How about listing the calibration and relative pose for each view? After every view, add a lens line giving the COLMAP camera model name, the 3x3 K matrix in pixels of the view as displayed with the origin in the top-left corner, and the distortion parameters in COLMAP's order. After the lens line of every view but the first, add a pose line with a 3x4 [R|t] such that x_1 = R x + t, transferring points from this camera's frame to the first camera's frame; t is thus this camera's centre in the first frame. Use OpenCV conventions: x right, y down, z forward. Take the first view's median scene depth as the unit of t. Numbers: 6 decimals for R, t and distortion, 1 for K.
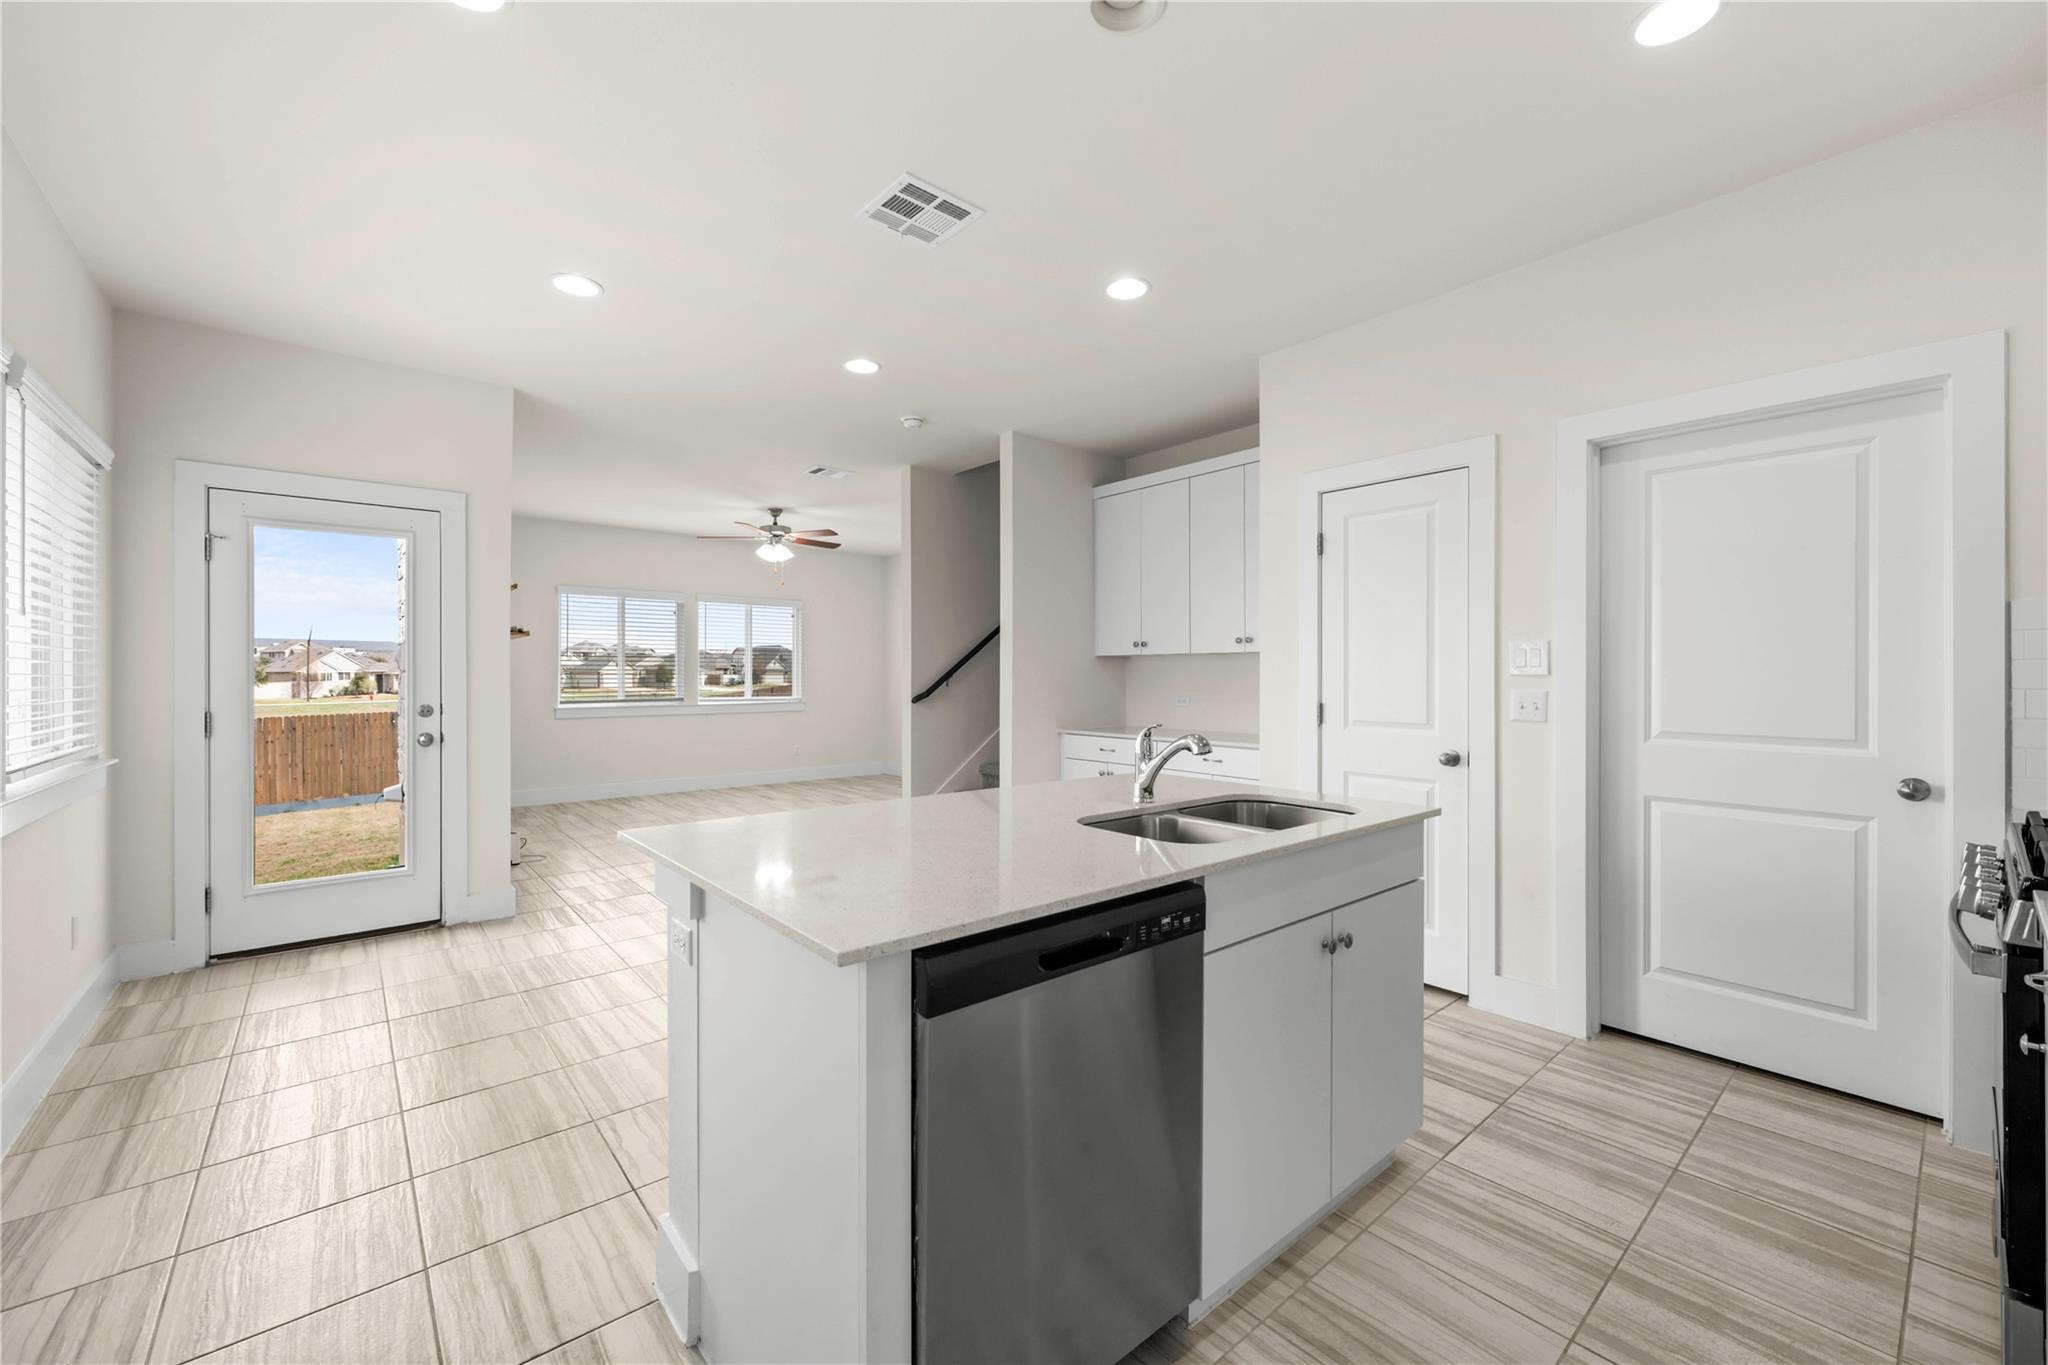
lens RADIAL K [[808.8, 0, 1035.6], [0, 808.8, 674.4], [0, 0, 1]] dist [0.000327, -0.000222]
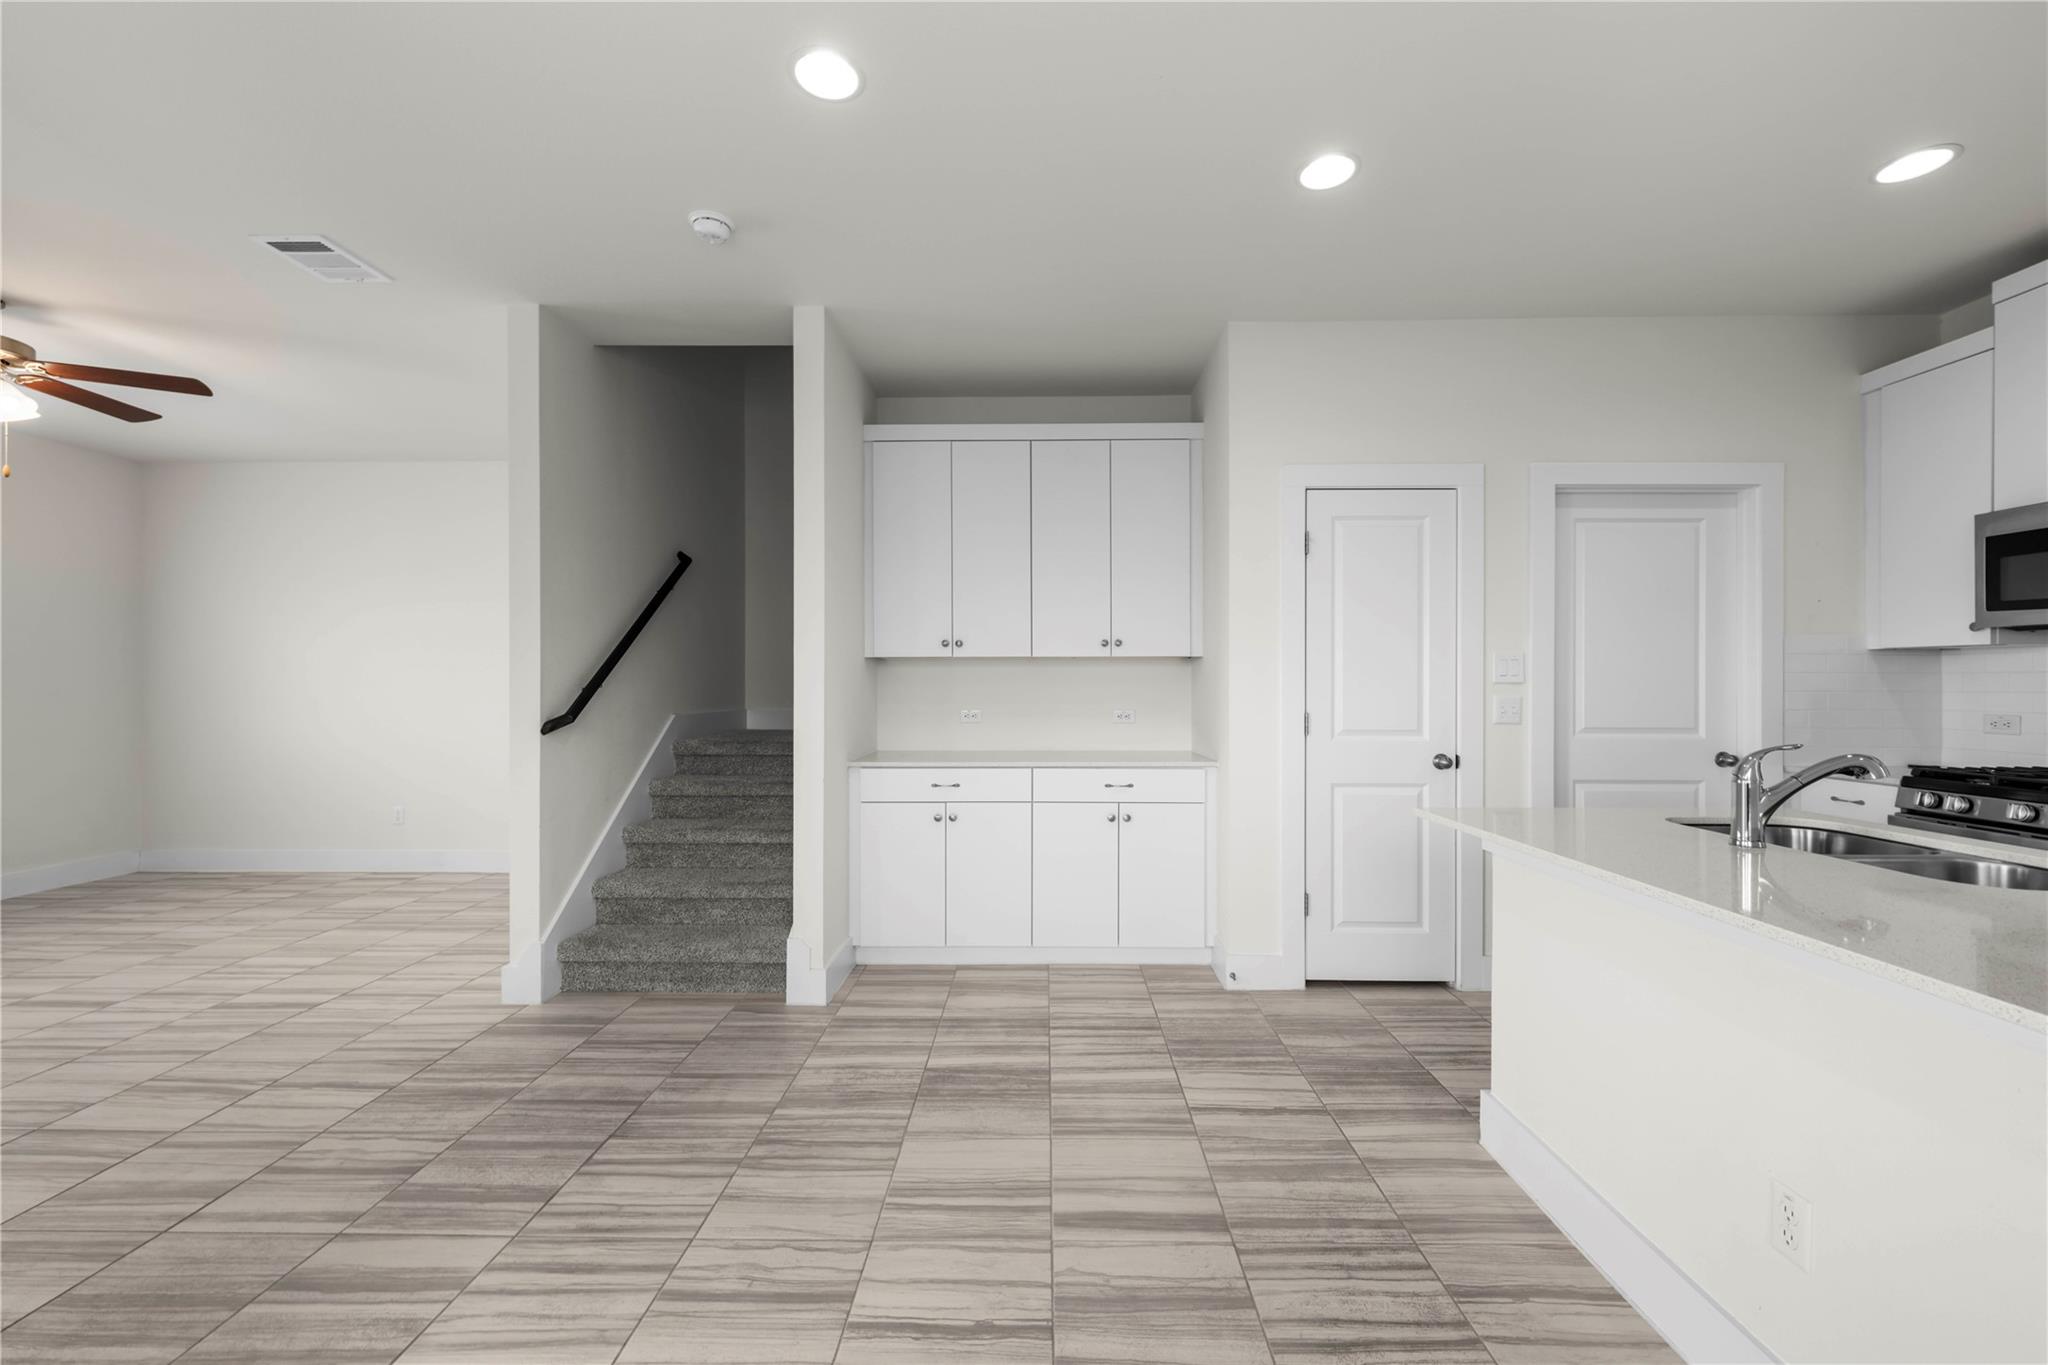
lens RADIAL K [[806.9, 0, 1033.7], [0, 806.9, 681.9], [0, 0, 1]] dist [-0.000092, -0.000085]
pose [[0.664128, 0.000904, 0.747618, -0.822213], [0.000827, 0.999998, -0.001943, 0.001566], [-0.747618, 0.001908, 0.664126, 0.912896]]
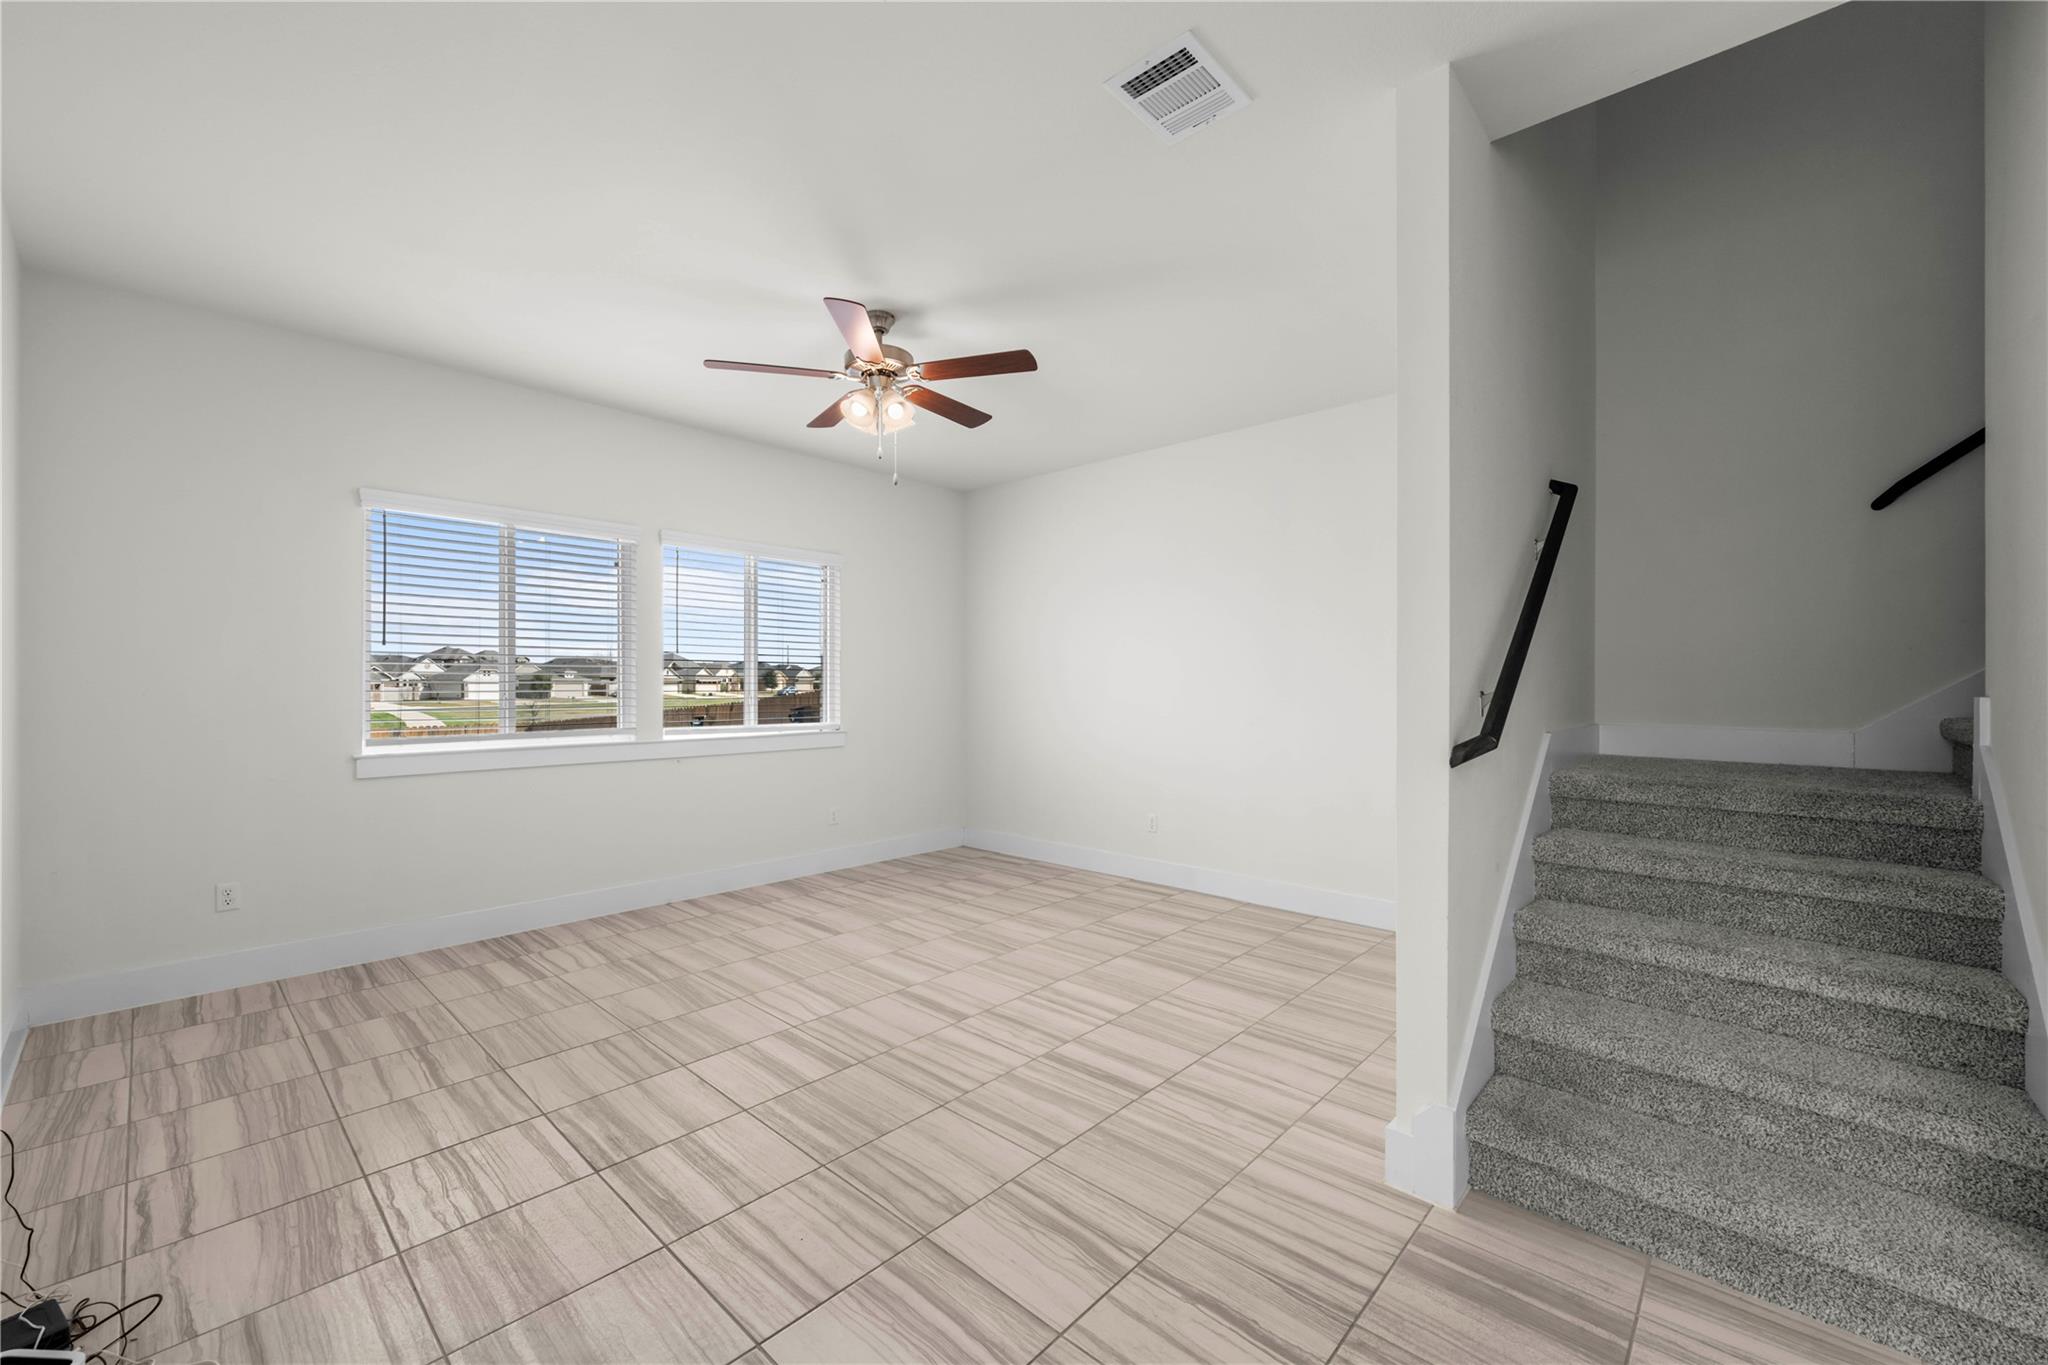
lens RADIAL K [[812.5, 0, 1034.9], [0, 812.5, 678.8], [0, 0, 1]] dist [-0.000327, -0.000102]
pose [[0.992950, 0.002575, 0.118504, -0.879681], [-0.001819, 0.999977, -0.006485, 0.001943], [-0.118518, 0.006223, 0.992932, 1.637899]]
